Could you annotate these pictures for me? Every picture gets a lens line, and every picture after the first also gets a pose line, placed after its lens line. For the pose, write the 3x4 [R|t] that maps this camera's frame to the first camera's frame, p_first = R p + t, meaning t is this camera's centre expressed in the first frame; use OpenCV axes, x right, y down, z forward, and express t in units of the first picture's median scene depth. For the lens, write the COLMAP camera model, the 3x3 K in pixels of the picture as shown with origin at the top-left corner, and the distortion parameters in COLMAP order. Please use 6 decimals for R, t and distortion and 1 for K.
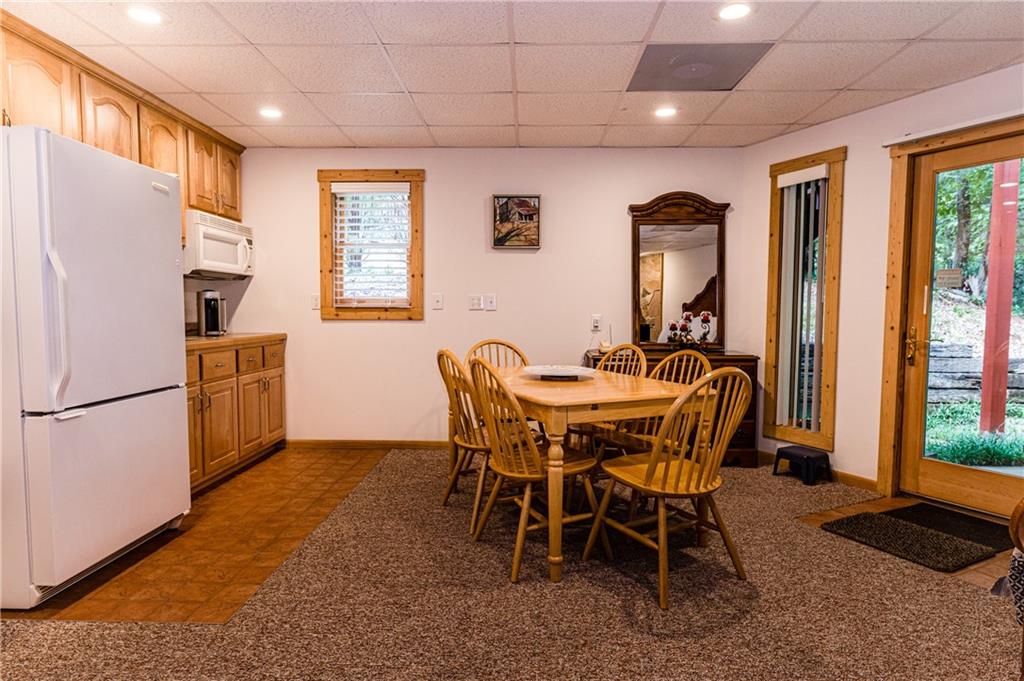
lens RADIAL K [[578.5, 0, 512.0], [0, 578.5, 340.5], [0, 0, 1]] dist [-0.001057, -0.000037]
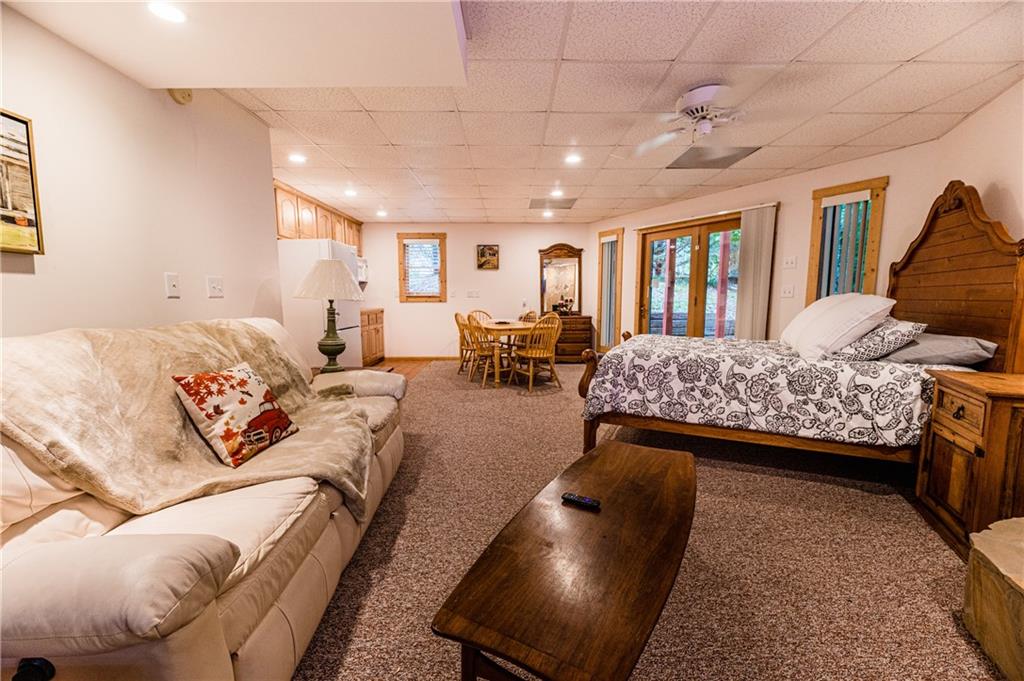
lens RADIAL K [[411.9, 0, 509.1], [0, 411.9, 346.5], [0, 0, 1]] dist [0.000942, 0.000236]
pose [[0.999659, -0.008225, 0.024802, 0.047073], [0.006518, 0.997656, 0.068120, 0.030283], [-0.025304, -0.067935, 0.997369, -0.606296]]
